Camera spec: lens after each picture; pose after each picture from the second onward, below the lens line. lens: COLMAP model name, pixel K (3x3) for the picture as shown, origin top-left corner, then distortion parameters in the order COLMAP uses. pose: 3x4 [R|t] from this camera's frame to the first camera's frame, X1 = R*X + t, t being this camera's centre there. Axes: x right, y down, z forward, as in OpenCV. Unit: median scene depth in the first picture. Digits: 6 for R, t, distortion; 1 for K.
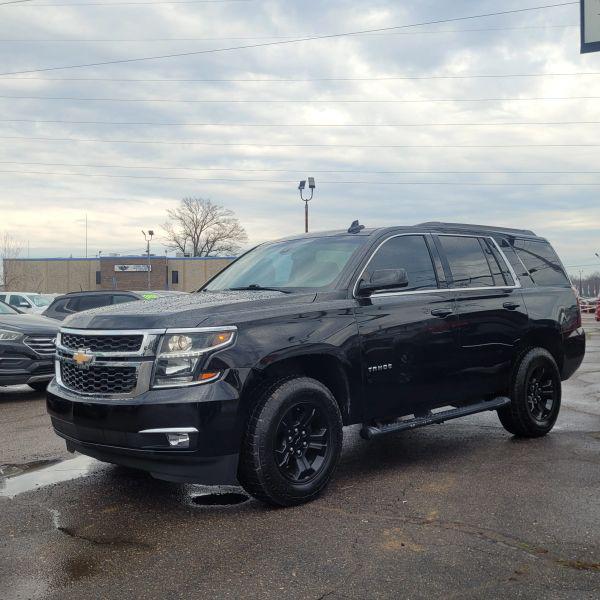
lens RADIAL K [[731.8, 0, 296.9], [0, 731.8, 296.1], [0, 0, 1]] dist [0.034423, 0.000000]
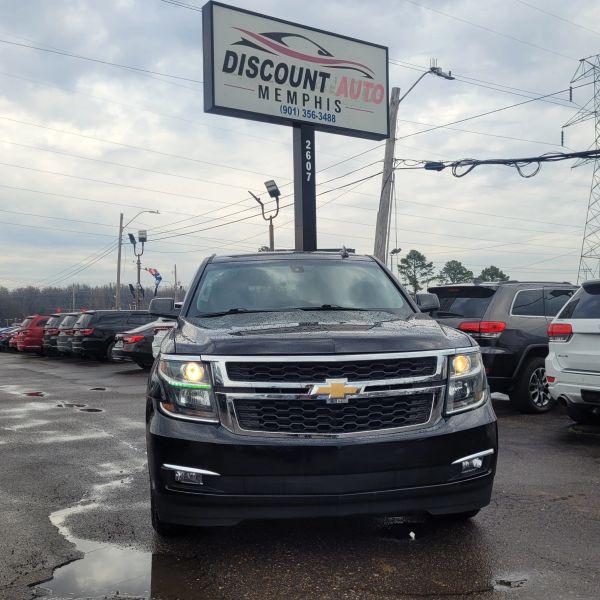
lens RADIAL K [[705.6, 0, 307.0], [0, 705.6, 295.7], [0, 0, 1]] dist [0.049414, 0.000000]
pose [[0.582049, 0.036214, 0.812347, -0.940209], [0.001806, 0.998948, -0.045826, 0.015958], [-0.813152, 0.028140, 0.581371, 0.571042]]
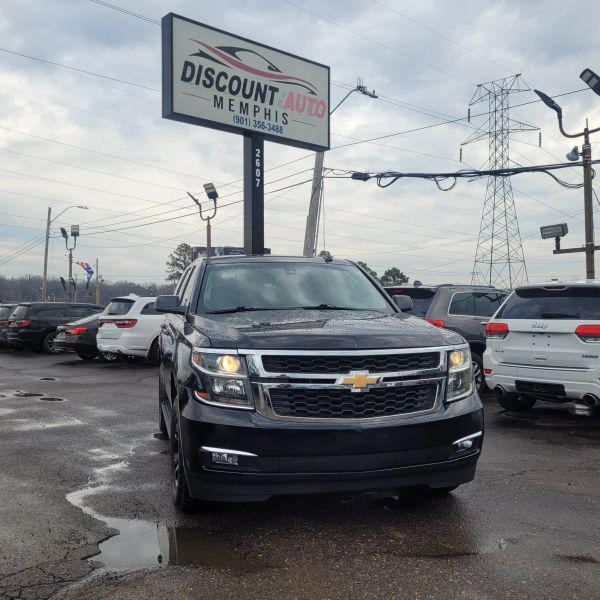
lens RADIAL K [[660.9, 0, 307.2], [0, 660.9, 296.2], [0, 0, 1]] dist [0.054184, 0.000000]
pose [[0.470821, 0.040803, 0.881285, -1.054364], [-0.012147, 0.999135, -0.039770, 0.011967], [-0.882145, 0.008020, 0.470910, 0.663545]]
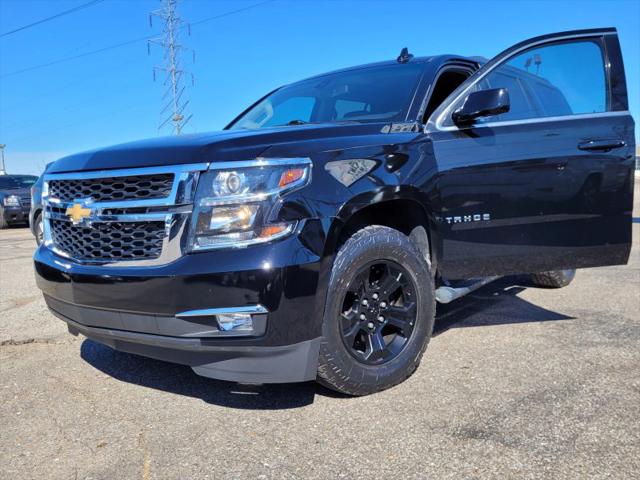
lens RADIAL K [[537.4, 0, 312.8], [0, 537.4, 246.0], [0, 0, 1]] dist [0.061111, -0.022880]
pose [[0.992605, -0.033613, 0.116644, -0.132072], [0.019236, 0.992311, 0.122265, 0.056848], [-0.119857, -0.119117, 0.985619, 0.451004]]
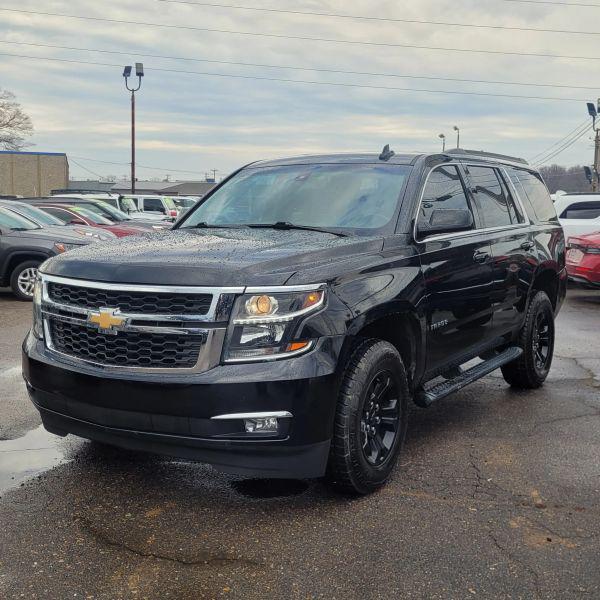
lens RADIAL K [[811.8, 0, 302.1], [0, 811.8, 296.7], [0, 0, 1]] dist [0.061049, 0.000000]
pose [[0.965556, -0.001757, 0.260190, -0.315264], [-0.028291, 0.993340, 0.111693, -0.039988], [-0.258654, -0.115207, 0.959075, 0.139699]]
